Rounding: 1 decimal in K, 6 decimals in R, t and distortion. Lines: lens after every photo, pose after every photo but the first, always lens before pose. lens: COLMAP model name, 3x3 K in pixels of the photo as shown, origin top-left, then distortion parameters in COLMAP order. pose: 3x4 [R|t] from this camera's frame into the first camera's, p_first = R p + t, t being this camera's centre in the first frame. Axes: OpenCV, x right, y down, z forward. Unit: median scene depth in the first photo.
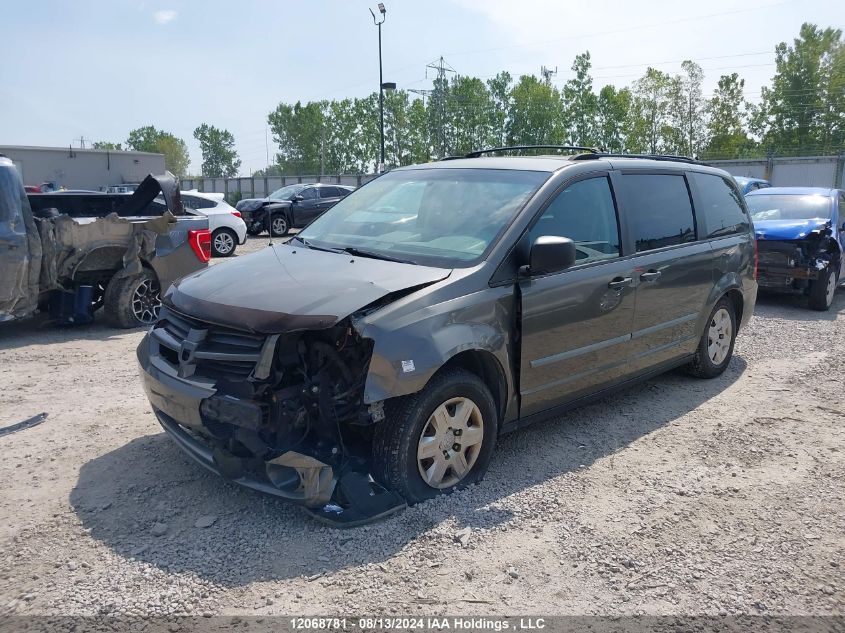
lens RADIAL K [[672.7, 0, 433.3], [0, 672.7, 314.5], [0, 0, 1]] dist [0.006971, -0.013543]
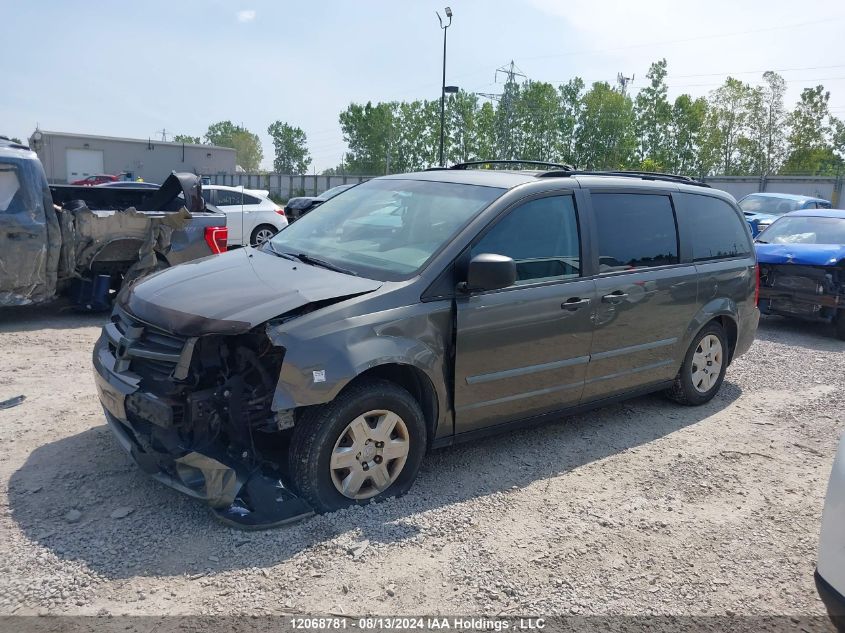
lens RADIAL K [[672.7, 0, 433.3], [0, 672.7, 314.5], [0, 0, 1]] dist [0.006971, -0.013543]
pose [[0.994288, 0.057408, -0.089977, 0.112460], [-0.057755, 0.998330, -0.001249, -0.012612], [0.089755, 0.006438, 0.995943, 0.003052]]
